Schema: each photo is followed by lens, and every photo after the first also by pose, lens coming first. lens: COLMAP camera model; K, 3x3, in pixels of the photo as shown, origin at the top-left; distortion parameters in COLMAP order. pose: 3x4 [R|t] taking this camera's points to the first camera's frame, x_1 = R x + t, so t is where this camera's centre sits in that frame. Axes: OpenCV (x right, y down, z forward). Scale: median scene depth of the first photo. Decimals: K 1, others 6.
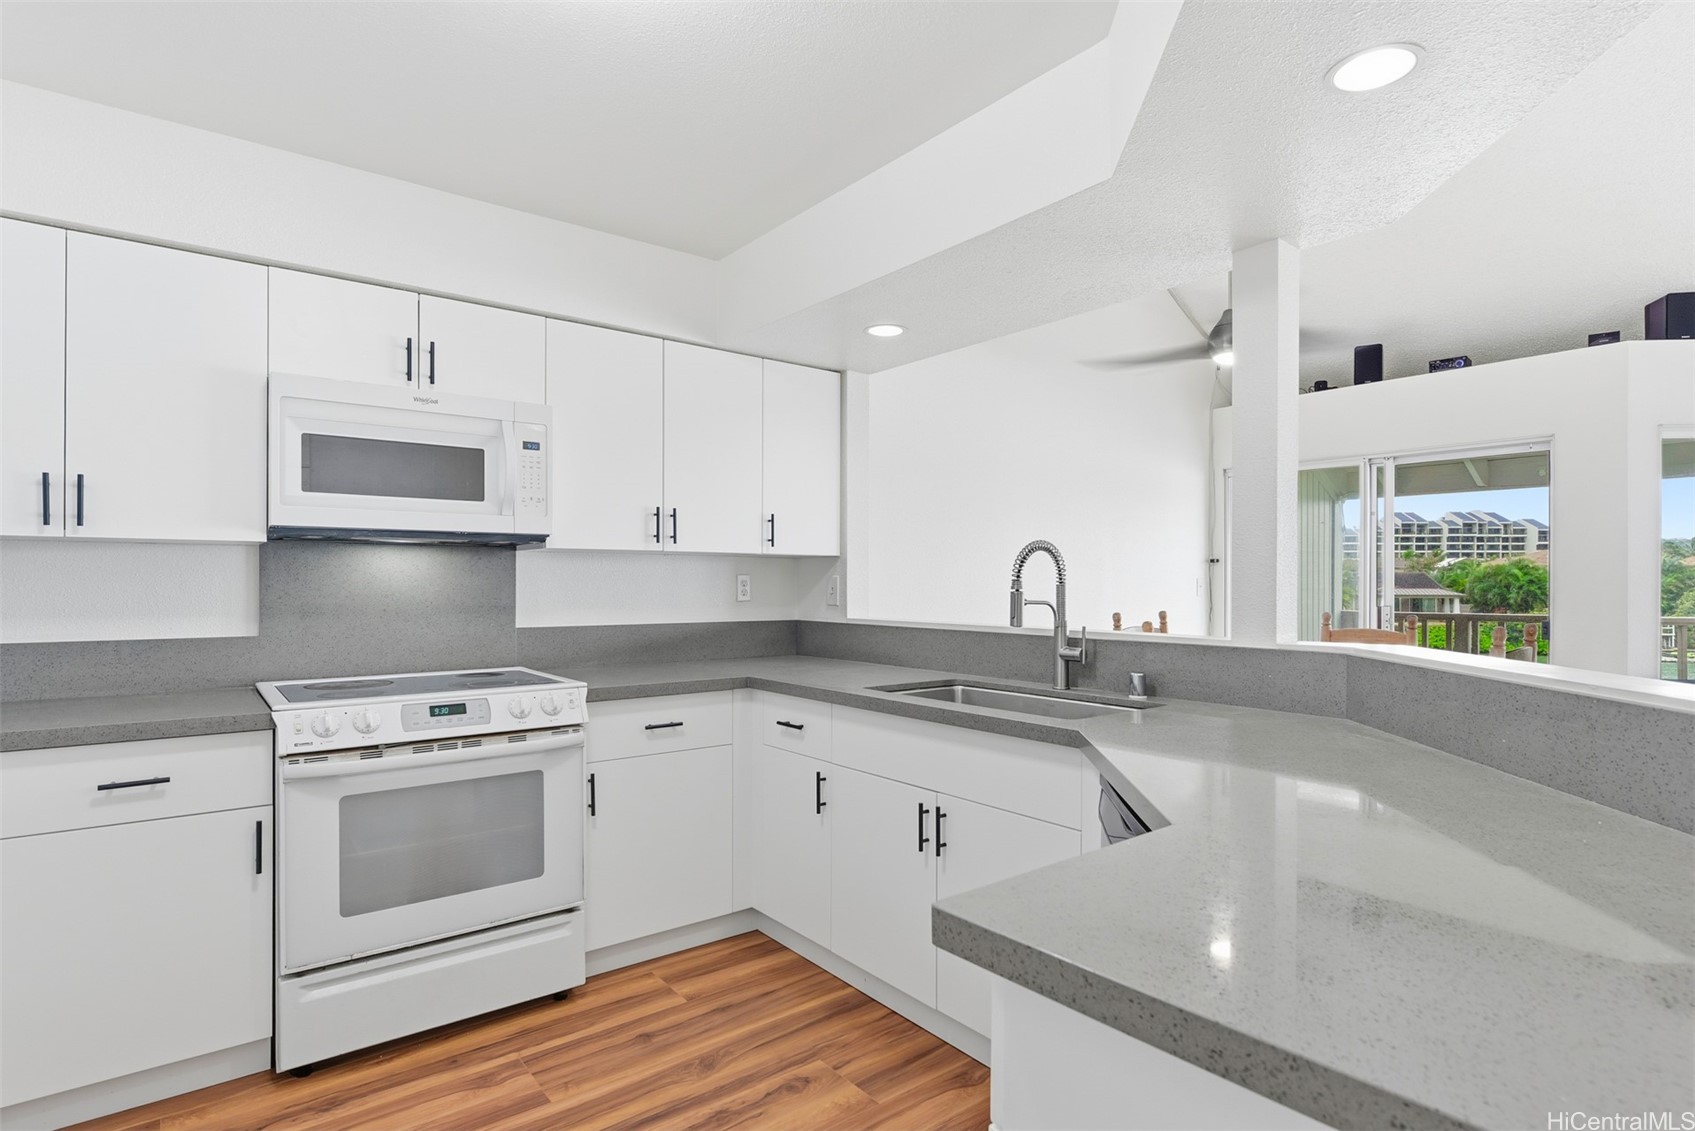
lens RADIAL K [[856.5, 0, 851.7], [0, 856.5, 577.0], [0, 0, 1]] dist [-0.000302, -0.000097]
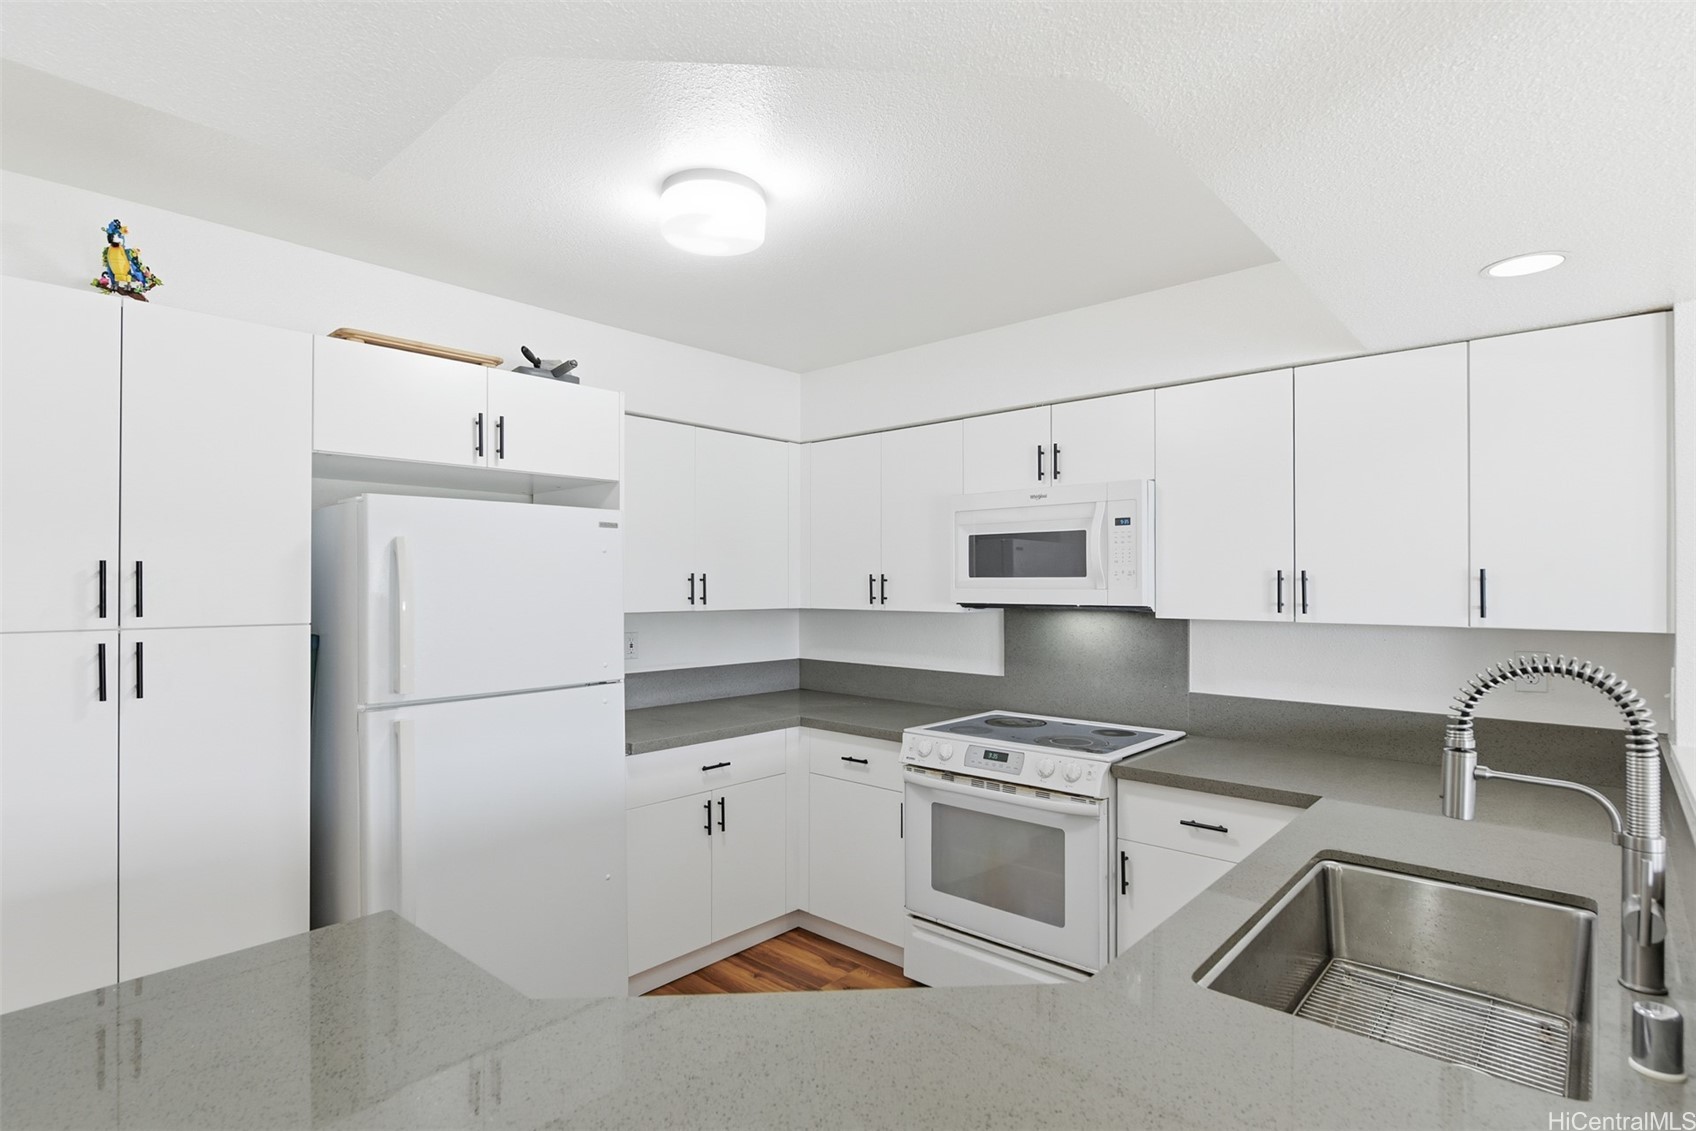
lens RADIAL K [[857.0, 0, 852.2], [0, 857.0, 577.0], [0, 0, 1]] dist [-0.000302, -0.000097]
pose [[0.187334, -0.004369, -0.982287, 0.654676], [0.004486, 0.999983, -0.003592, -0.092469], [0.982286, -0.003734, 0.187351, 0.533428]]
